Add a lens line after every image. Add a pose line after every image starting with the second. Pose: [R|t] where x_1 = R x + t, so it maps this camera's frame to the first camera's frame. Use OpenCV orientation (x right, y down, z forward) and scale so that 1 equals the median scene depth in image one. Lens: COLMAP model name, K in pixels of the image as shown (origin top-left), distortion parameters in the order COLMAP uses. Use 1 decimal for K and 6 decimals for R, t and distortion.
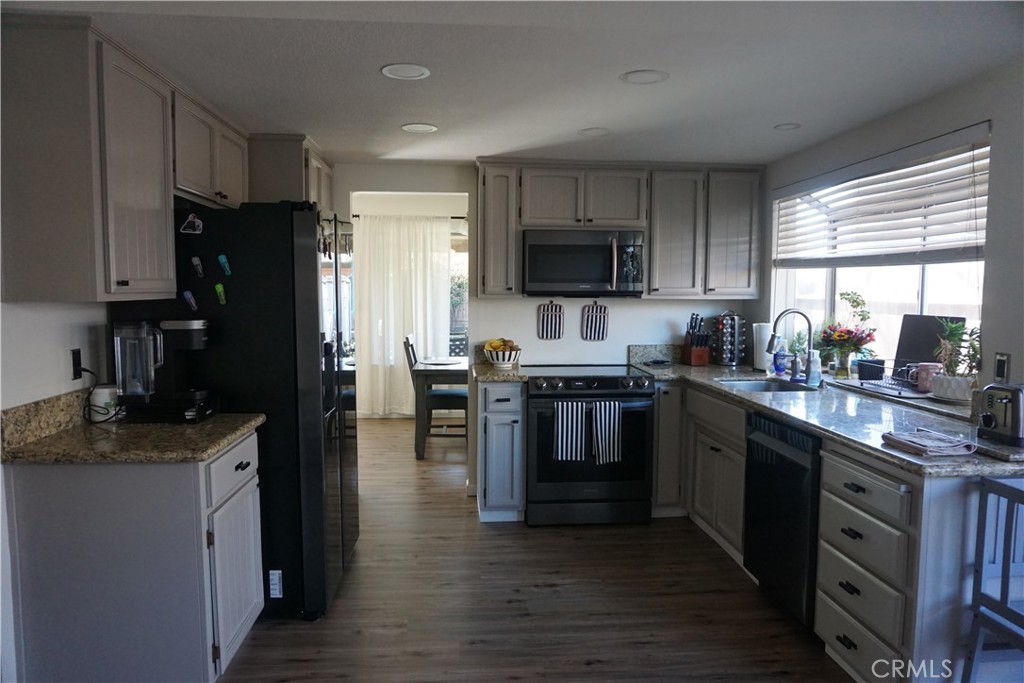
lens RADIAL K [[680.9, 0, 517.8], [0, 680.9, 340.0], [0, 0, 1]] dist [-0.129617, 0.065501]
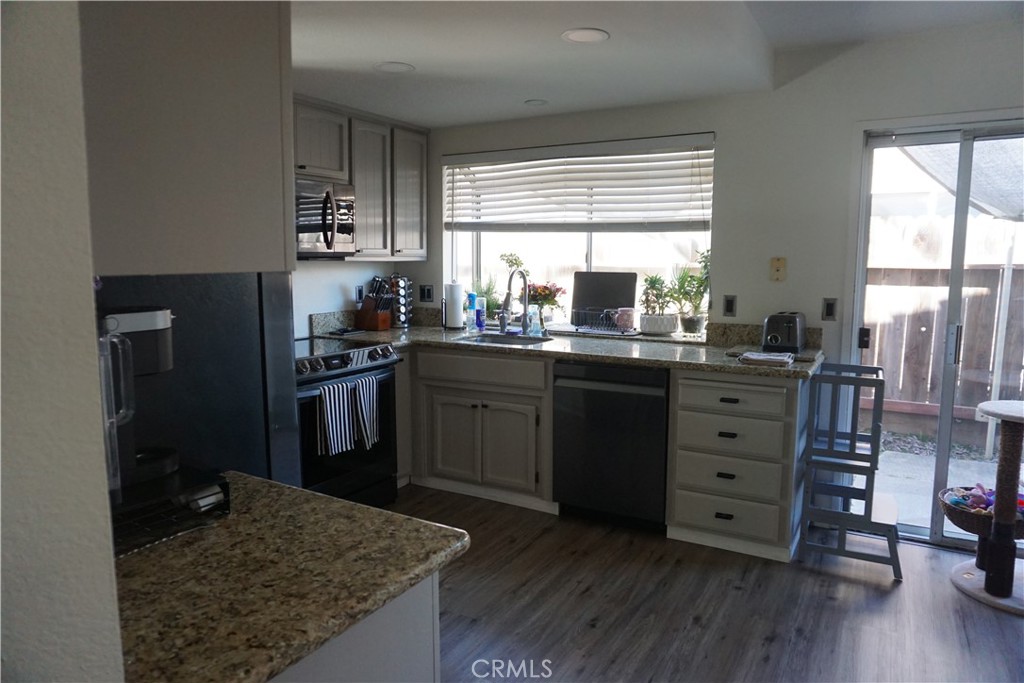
lens RADIAL K [[681.8, 0, 511.2], [0, 681.8, 345.5], [0, 0, 1]] dist [-0.056355, 0.040695]
pose [[0.552800, -0.107799, 0.826312, -0.471220], [0.055319, 0.994157, 0.092688, -0.022066], [-0.831476, -0.005527, 0.555533, 0.330373]]
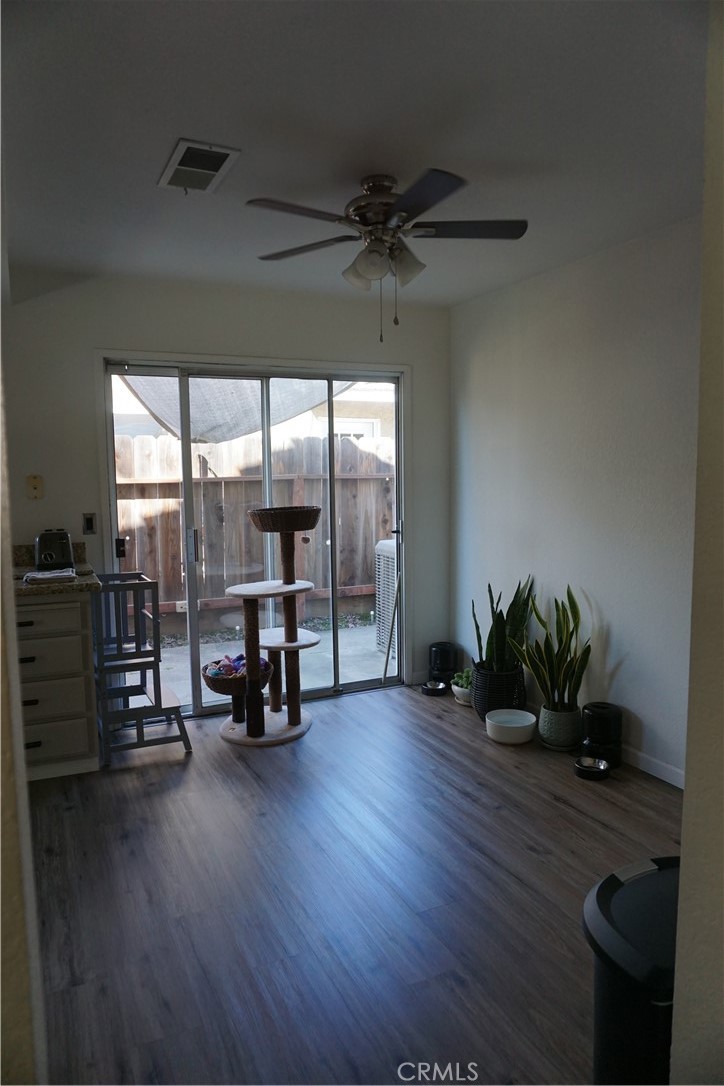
lens RADIAL K [[723.0, 0, 366.3], [0, 723.0, 547.3], [0, 0, 1]] dist [-0.056355, 0.040695]
pose [[-0.374702, -0.095529, 0.922211, -0.557665], [0.068363, 0.989123, 0.130236, -0.034328], [-0.924622, 0.111845, -0.364096, 0.480217]]
